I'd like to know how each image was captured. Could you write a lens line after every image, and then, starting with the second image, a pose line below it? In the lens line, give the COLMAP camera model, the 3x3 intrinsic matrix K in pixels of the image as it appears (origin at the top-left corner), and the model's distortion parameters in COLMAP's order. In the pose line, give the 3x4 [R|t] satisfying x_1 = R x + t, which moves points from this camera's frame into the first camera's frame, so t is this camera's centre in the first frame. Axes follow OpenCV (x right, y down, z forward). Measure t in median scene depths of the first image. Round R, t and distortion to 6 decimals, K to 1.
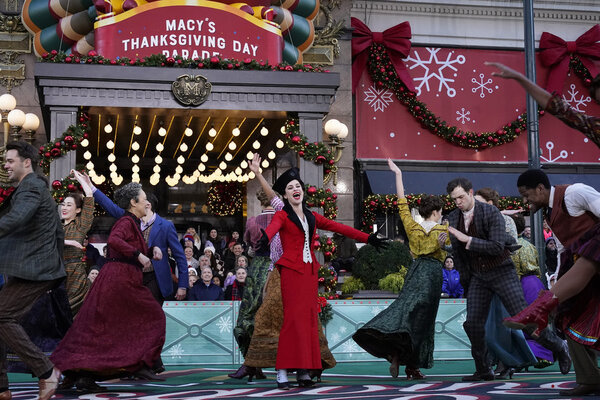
lens RADIAL K [[1013.5, 0, 301.1], [0, 1013.5, 203.5], [0, 0, 1]] dist [-0.001726, 0.000000]
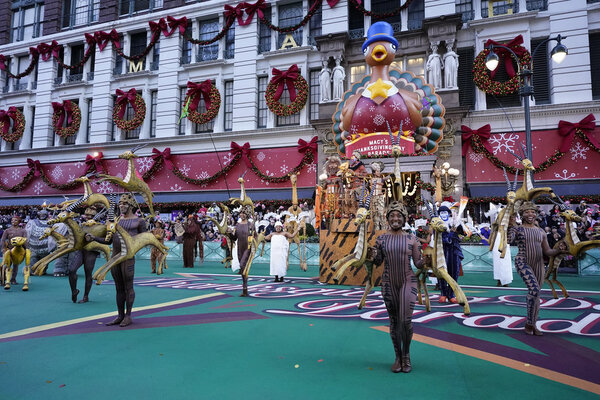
lens RADIAL K [[366.5, 0, 292.0], [0, 366.5, 202.0], [0, 0, 1]] dist [-0.014132, 0.008028]
pose [[0.870972, -0.023131, -0.490788, 0.126360], [0.038458, 0.999036, 0.021163, -0.032849], [0.489825, -0.037307, 0.871022, 0.013652]]
